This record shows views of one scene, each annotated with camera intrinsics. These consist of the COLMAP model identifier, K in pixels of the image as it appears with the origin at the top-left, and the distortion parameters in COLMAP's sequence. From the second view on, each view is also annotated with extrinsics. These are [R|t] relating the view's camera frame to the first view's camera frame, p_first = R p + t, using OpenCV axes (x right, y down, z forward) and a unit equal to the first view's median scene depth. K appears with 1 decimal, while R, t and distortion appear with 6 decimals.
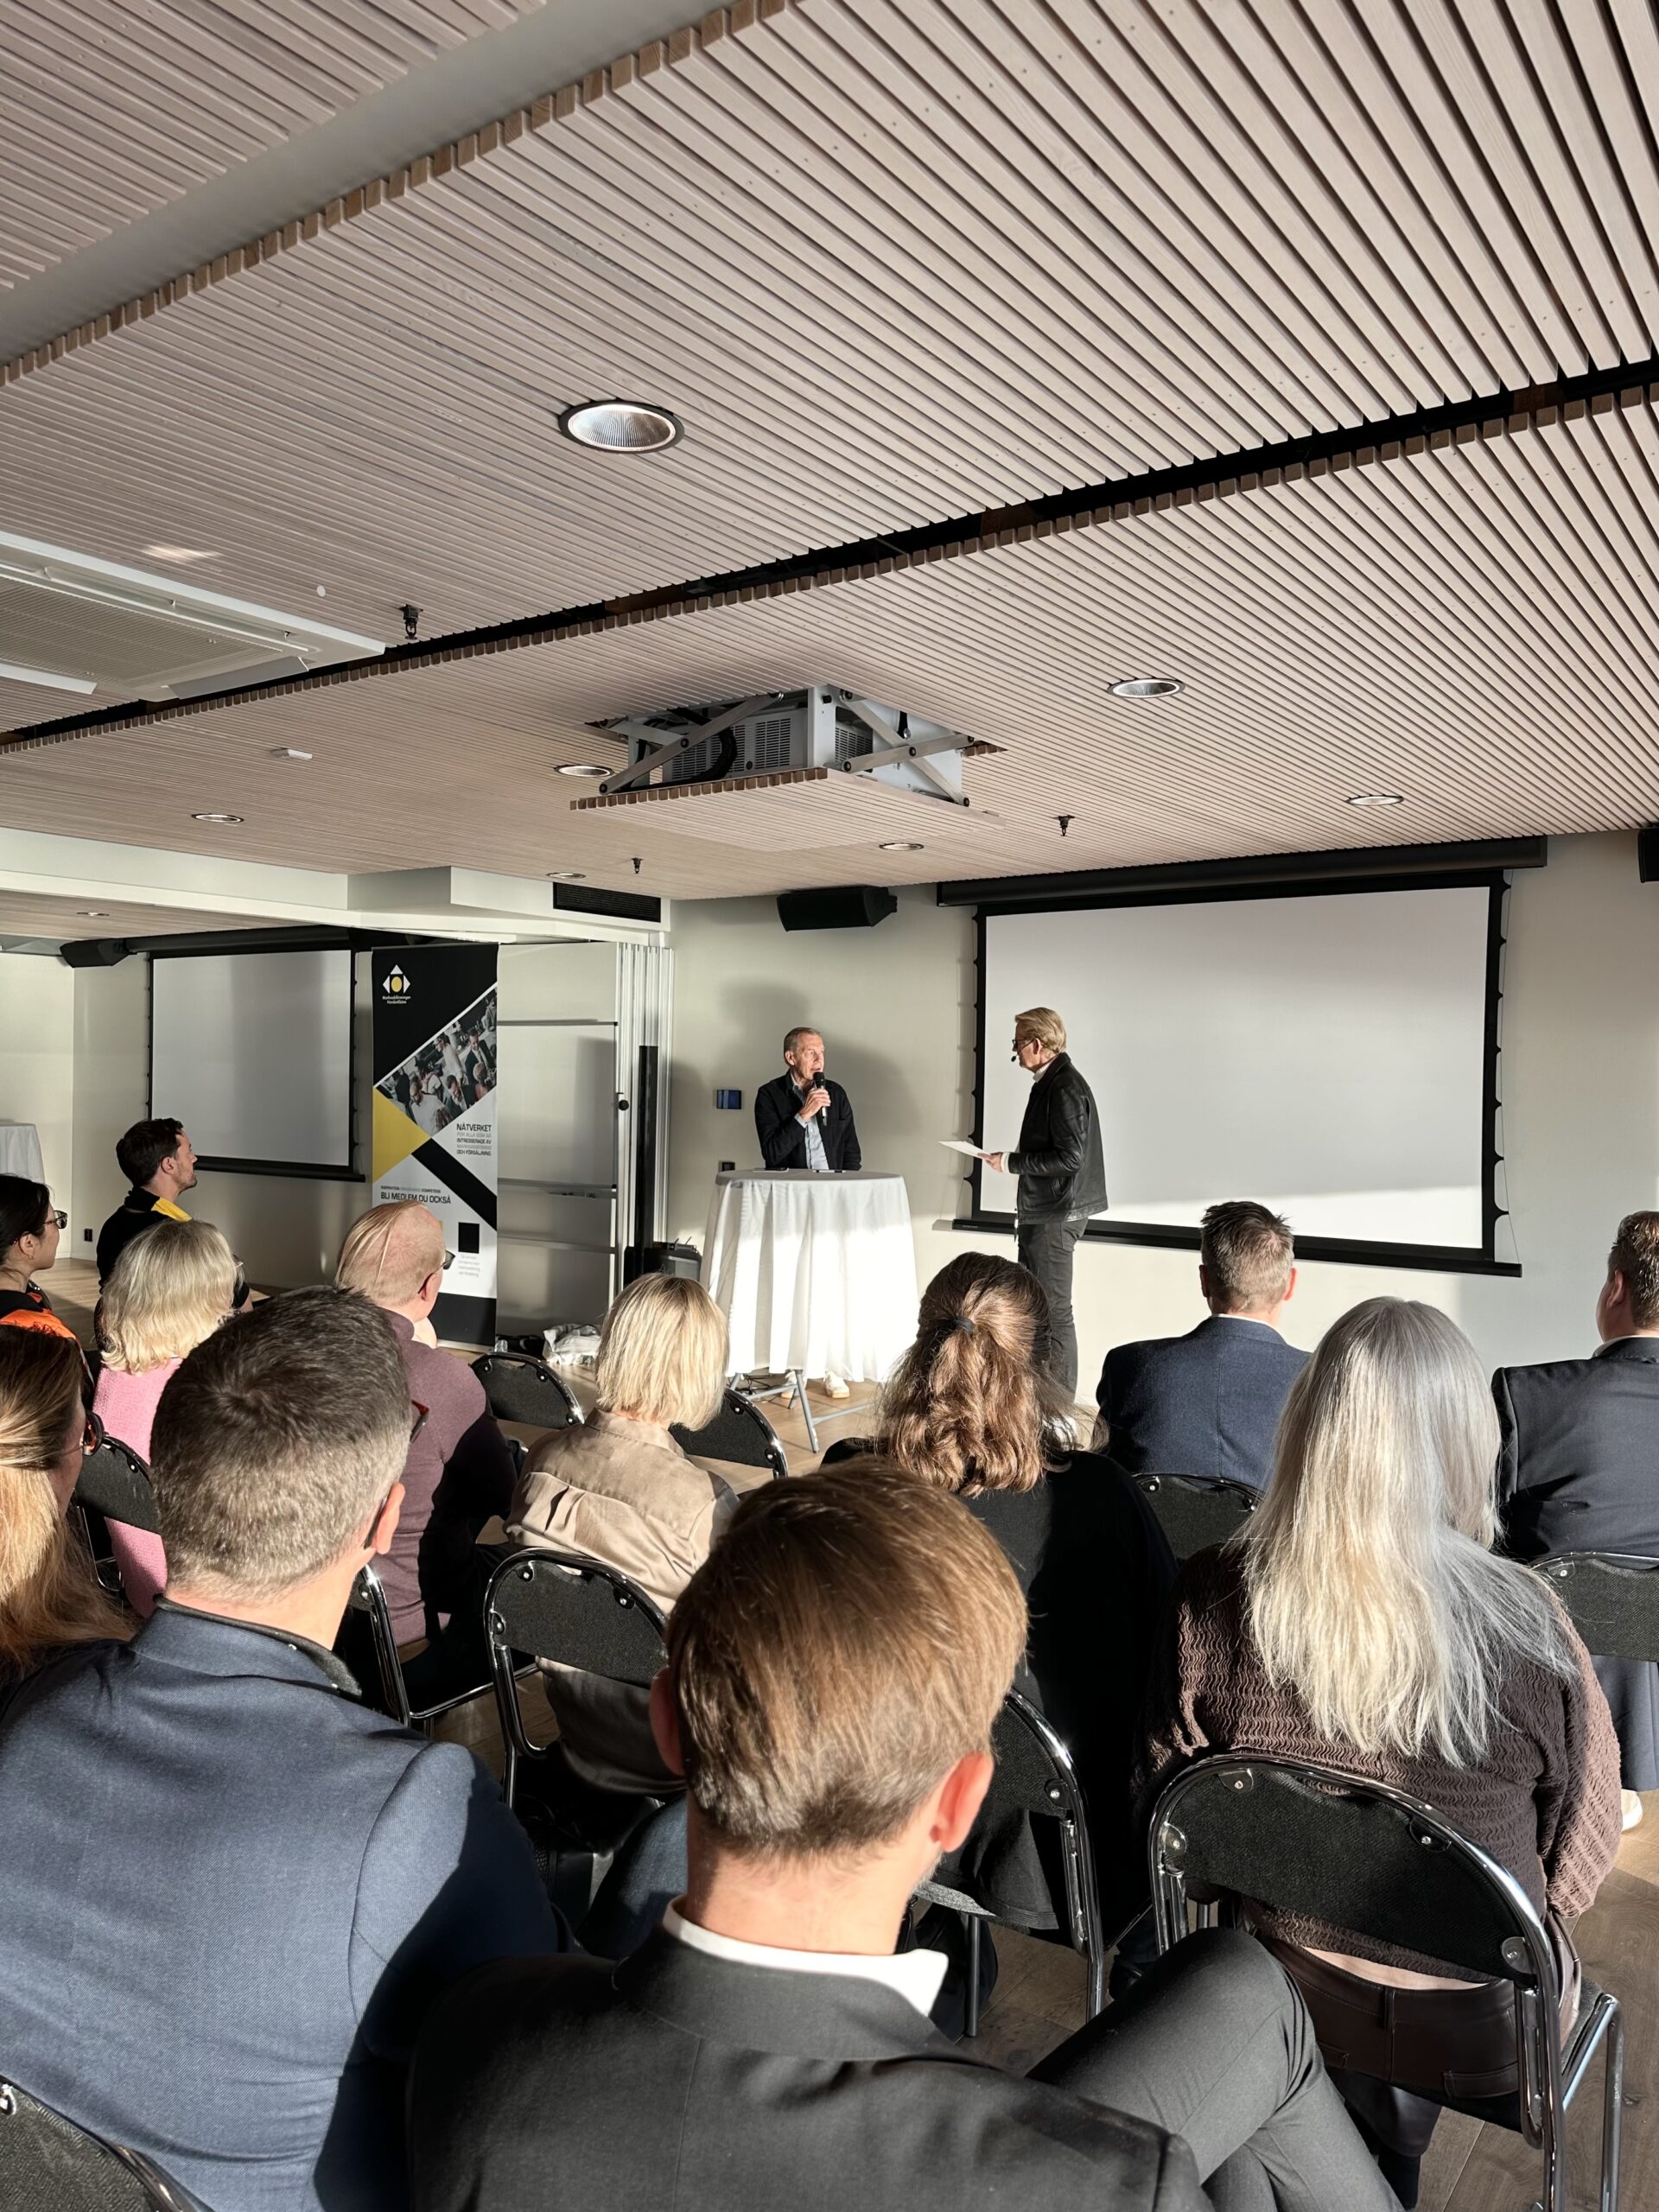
lens RADIAL K [[1544.2, 0, 840.8], [0, 1544.2, 1104.7], [0, 0, 1]] dist [0.212176, -0.375018]
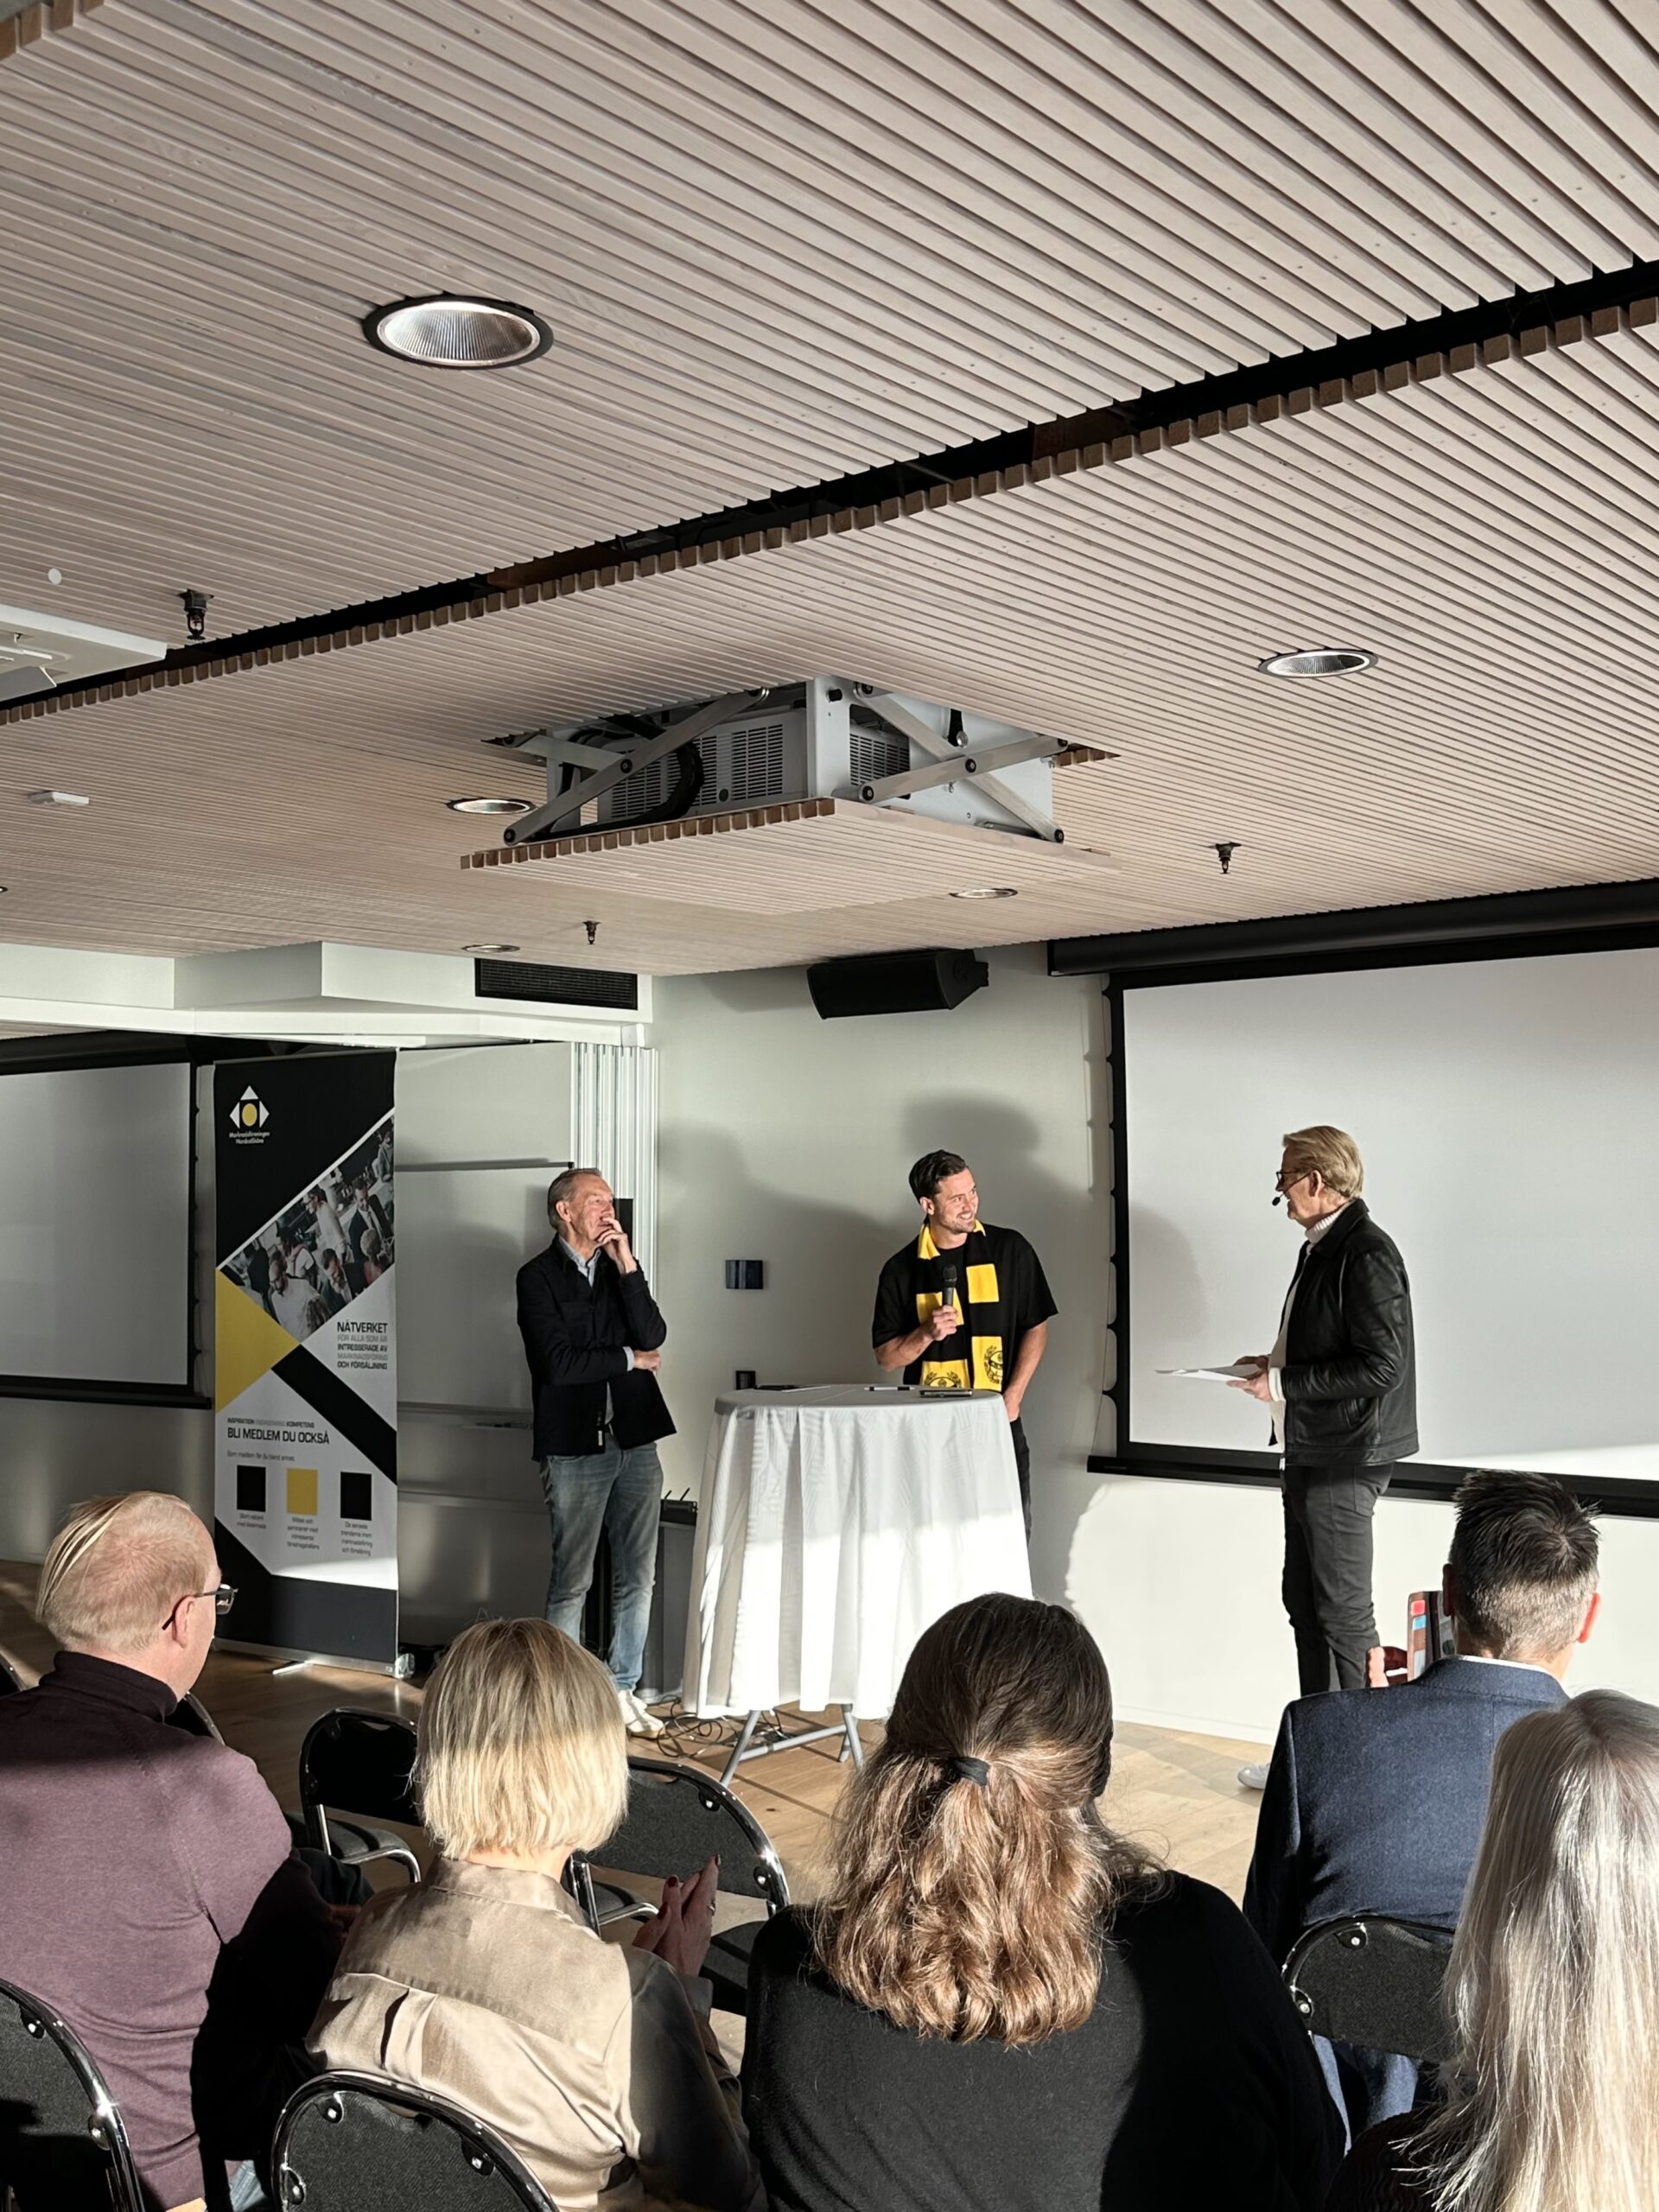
lens RADIAL K [[2320.5, 0, 829.5], [0, 2320.5, 1106.0], [0, 0, 1]] dist [0.204750, -0.294367]
pose [[0.998326, -0.026309, -0.051512, 0.033310], [0.022981, 0.997675, -0.064165, -0.020627], [0.053081, 0.062873, 0.996609, 0.021757]]
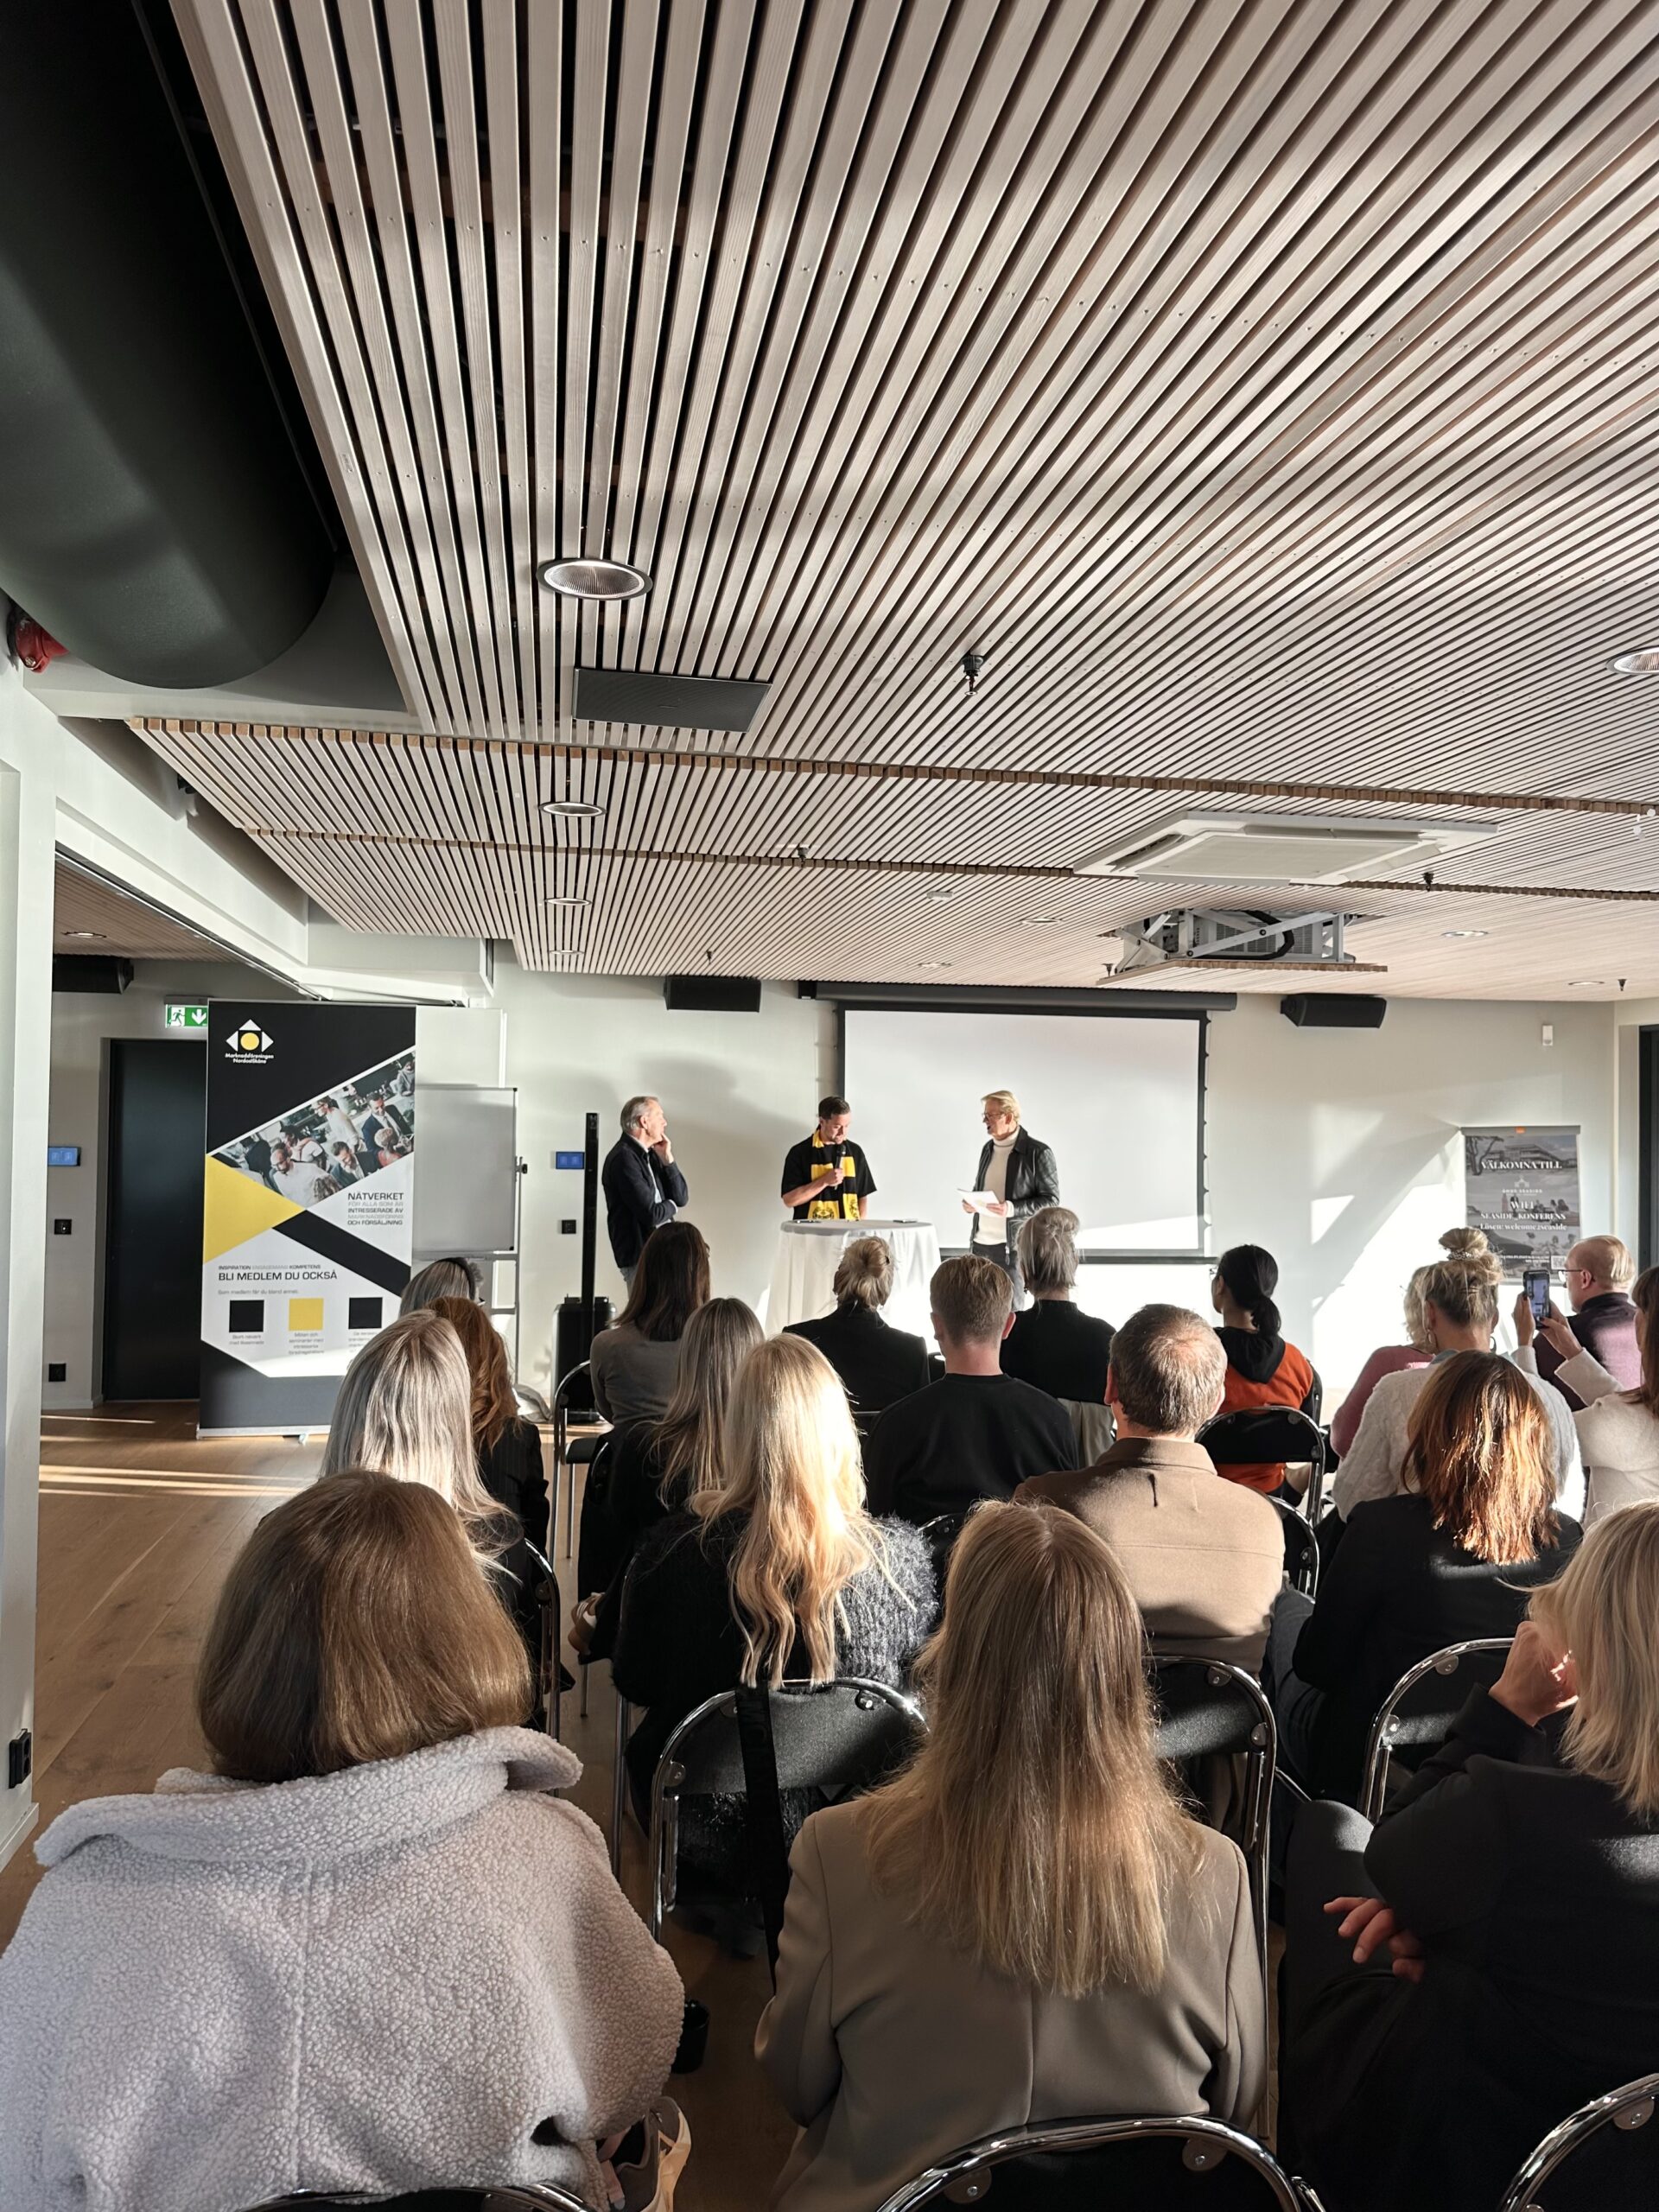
lens RADIAL K [[1562.6, 0, 826.3], [0, 1562.6, 1117.6], [0, 0, 1]] dist [0.131465, -0.187997]
pose [[0.697697, 0.001244, 0.716391, -1.413327], [0.009685, 0.999891, -0.011168, -0.038605], [-0.716327, 0.014730, 0.697609, 0.248343]]
